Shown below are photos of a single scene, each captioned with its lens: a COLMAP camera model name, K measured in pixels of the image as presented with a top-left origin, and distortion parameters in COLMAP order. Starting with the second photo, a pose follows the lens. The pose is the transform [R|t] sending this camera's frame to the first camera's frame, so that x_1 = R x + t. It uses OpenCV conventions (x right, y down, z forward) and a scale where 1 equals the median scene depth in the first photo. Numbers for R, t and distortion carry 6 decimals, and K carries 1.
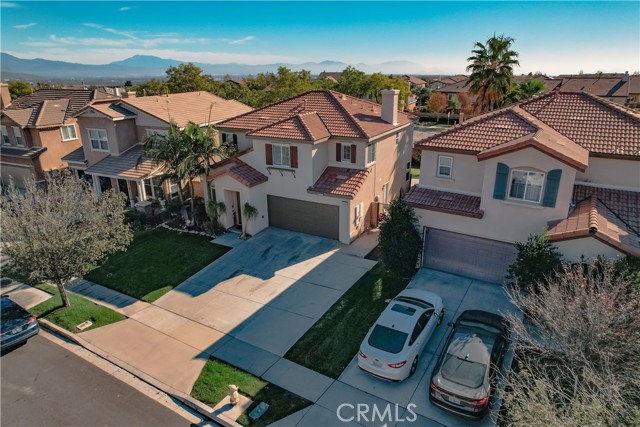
lens RADIAL K [[411.1, 0, 320.0], [0, 411.1, 213.5], [0, 0, 1]] dist [-0.081283, 0.072576]
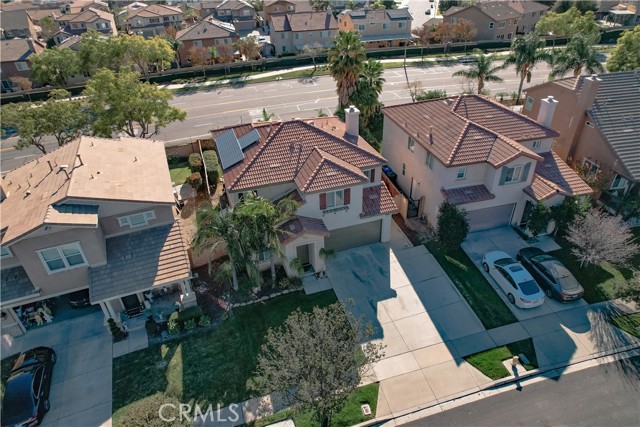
lens RADIAL K [[411.1, 0, 320.0], [0, 411.1, 213.5], [0, 0, 1]] dist [-0.081283, 0.072576]
pose [[0.685512, -0.408873, 0.602409, -0.806906], [0.264844, 0.910771, 0.316788, -0.462817], [-0.678182, -0.057617, 0.732632, 0.172698]]
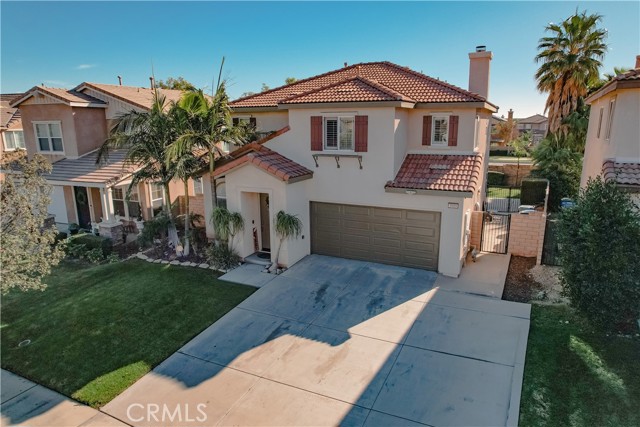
lens RADIAL K [[411.1, 0, 320.0], [0, 411.1, 213.5], [0, 0, 1]] dist [-0.081283, 0.072576]
pose [[0.999145, -0.011513, 0.039700, -0.142188], [0.016246, 0.992512, -0.121059, 0.049204], [-0.038010, 0.121600, 0.991851, 0.394548]]
